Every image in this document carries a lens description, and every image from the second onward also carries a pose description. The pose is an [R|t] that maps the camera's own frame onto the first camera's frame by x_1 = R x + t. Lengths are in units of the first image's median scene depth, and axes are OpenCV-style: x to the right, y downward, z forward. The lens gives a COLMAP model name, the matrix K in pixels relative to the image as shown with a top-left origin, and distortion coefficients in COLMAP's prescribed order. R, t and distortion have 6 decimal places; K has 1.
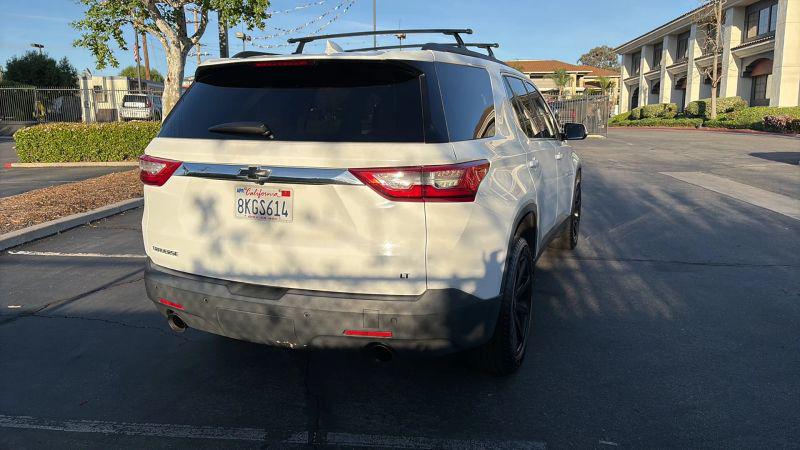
lens RADIAL K [[575.6, 0, 404.1], [0, 575.6, 216.9], [0, 0, 1]] dist [0.062829, -0.063068]
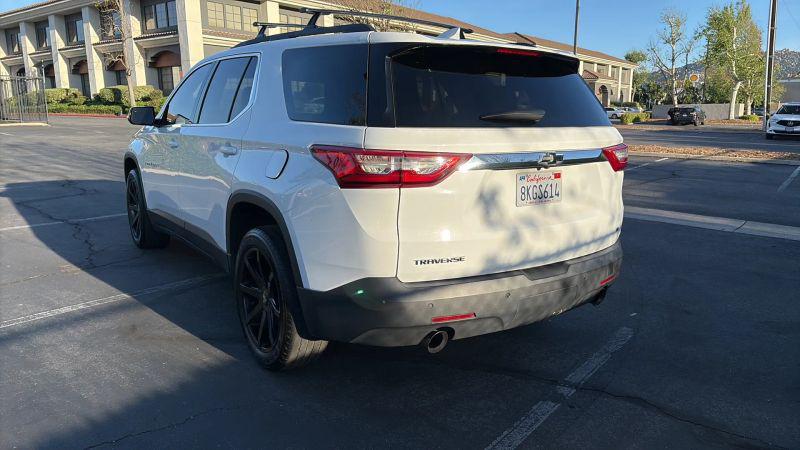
lens RADIAL K [[575.6, 0, 415.2], [0, 575.6, 224.6], [0, 0, 1]] dist [0.062829, -0.063068]
pose [[0.530459, -0.156949, 0.833055, -1.211559], [0.128580, 0.986238, 0.103934, -0.092586], [-0.837903, 0.051981, 0.543339, 0.605614]]
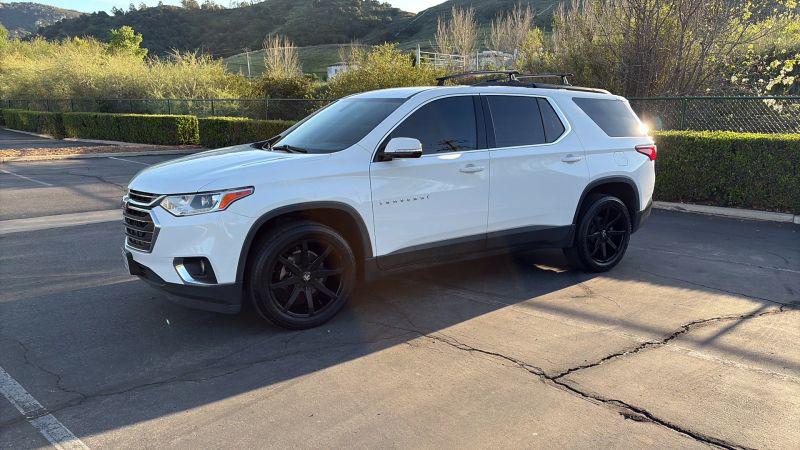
lens RADIAL K [[575.6, 0, 399.5], [0, 575.6, 224.6], [0, 0, 1]] dist [0.062829, -0.063068]
pose [[-0.805633, -0.120593, 0.580011, -1.056293], [0.093777, 0.940758, 0.325854, -0.663259], [-0.584945, 0.316910, -0.746597, 3.512747]]
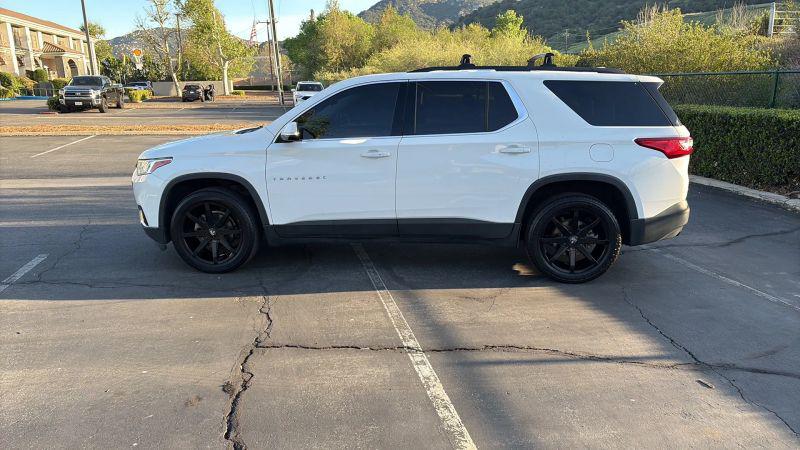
lens RADIAL K [[575.6, 0, 400.1], [0, 575.6, 219.2], [0, 0, 1]] dist [0.062829, -0.063068]
pose [[-0.294697, -0.212271, 0.931716, -1.955535], [0.170139, 0.947782, 0.269745, -0.513295], [-0.940323, 0.238014, -0.243193, 2.435740]]
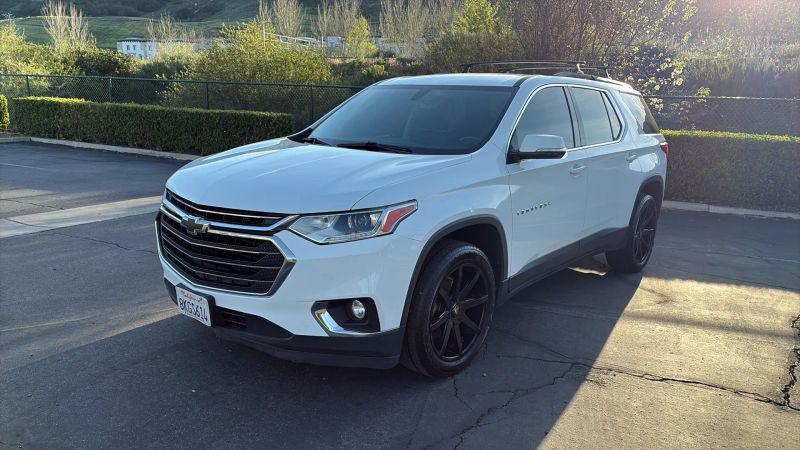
lens RADIAL K [[575.6, 0, 401.7], [0, 575.6, 241.7], [0, 0, 1]] dist [0.062829, -0.063068]
pose [[-0.952223, -0.104677, 0.286904, -0.212639], [0.015442, 0.921723, 0.387541, -0.665578], [-0.305012, 0.373456, -0.876070, 3.607906]]
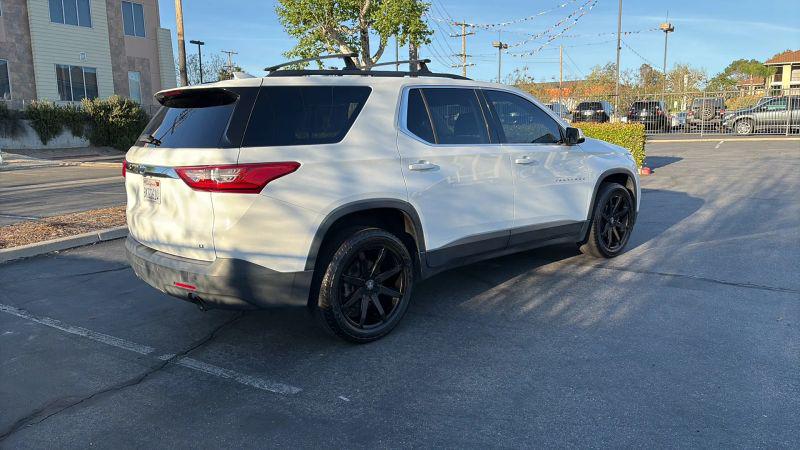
lens RADIAL K [[575.6, 0, 408.2], [0, 575.6, 226.9], [0, 0, 1]] dist [0.062829, -0.063068]
pose [[0.896383, 0.056137, -0.439712, 0.942709], [-0.052089, 0.998416, 0.021278, 0.001620], [0.440210, 0.003831, 0.897887, -0.017227]]
